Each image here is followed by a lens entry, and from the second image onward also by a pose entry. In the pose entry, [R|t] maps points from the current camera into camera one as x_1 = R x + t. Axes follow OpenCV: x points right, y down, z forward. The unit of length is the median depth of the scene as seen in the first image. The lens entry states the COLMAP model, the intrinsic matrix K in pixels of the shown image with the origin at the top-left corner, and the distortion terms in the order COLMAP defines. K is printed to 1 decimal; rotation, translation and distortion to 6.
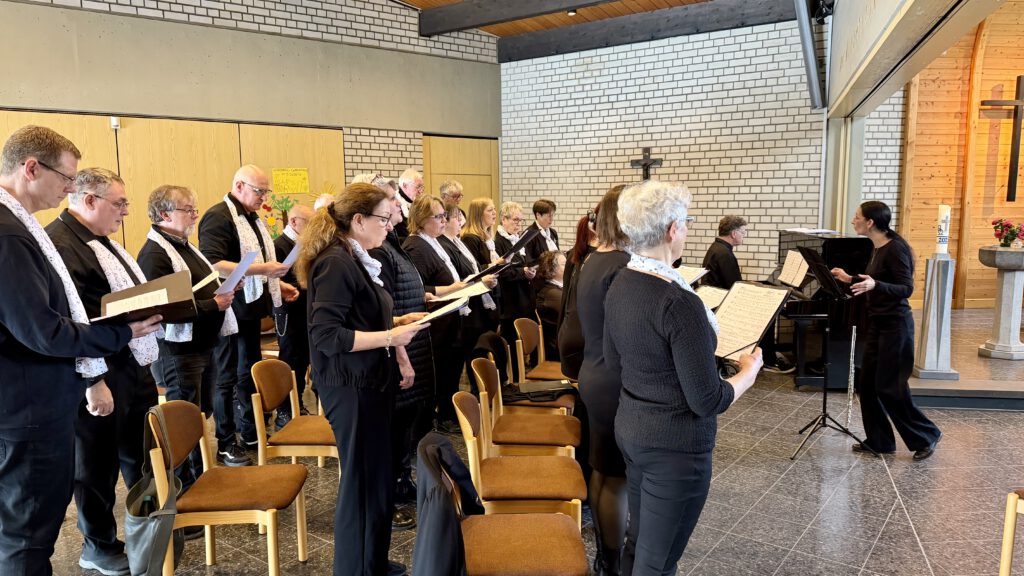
lens RADIAL K [[713.7, 0, 511.6], [0, 713.7, 293.7], [0, 0, 1]] dist [0.059907, -0.012253]
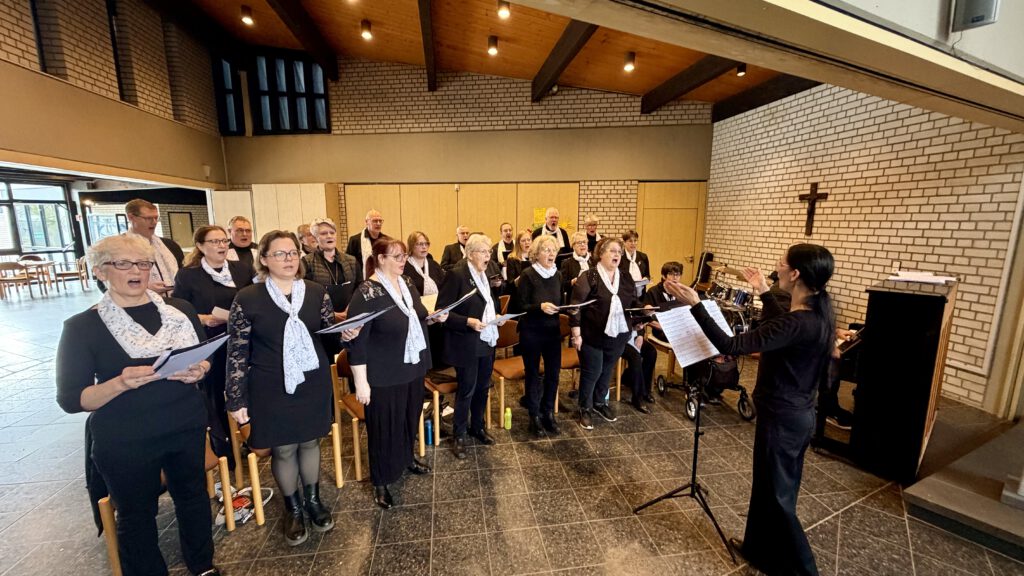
lens RADIAL K [[403.8, 0, 515.6], [0, 403.8, 289.5], [0, 0, 1]] dist [0.002828, -0.000687]
pose [[0.711280, 0.128425, -0.691077, 0.307421], [-0.098507, 0.991677, 0.082900, -0.050194], [0.695972, 0.009111, 0.718011, 0.246568]]
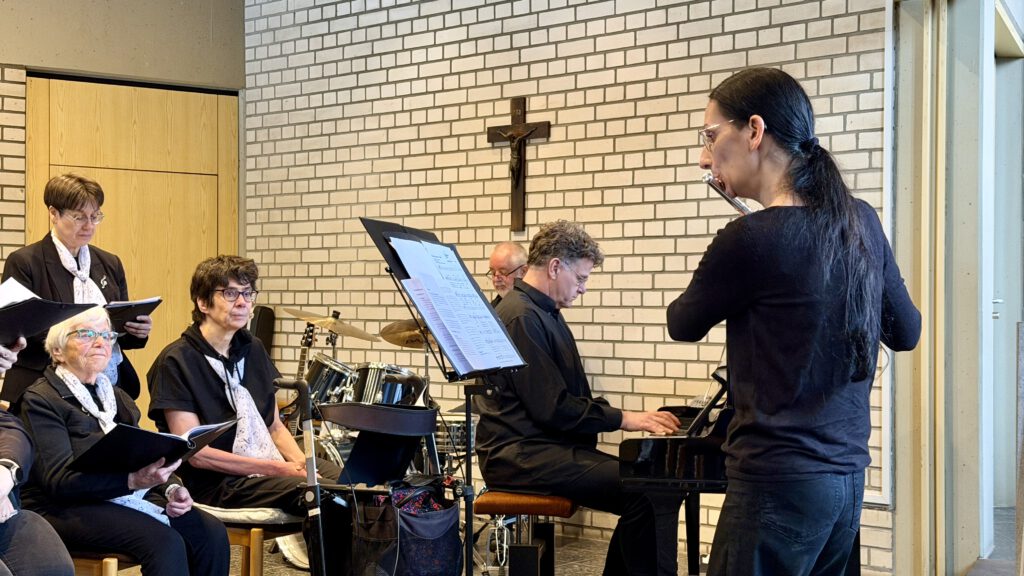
lens RADIAL K [[1405.8, 0, 519.5], [0, 1405.8, 292.7], [0, 0, 1]] dist [0.101651, 0.000000]
pose [[0.995542, 0.011401, -0.093627, 0.264653], [-0.024689, 0.989556, -0.142018, 0.024628], [0.091030, 0.143697, 0.985426, 0.207377]]
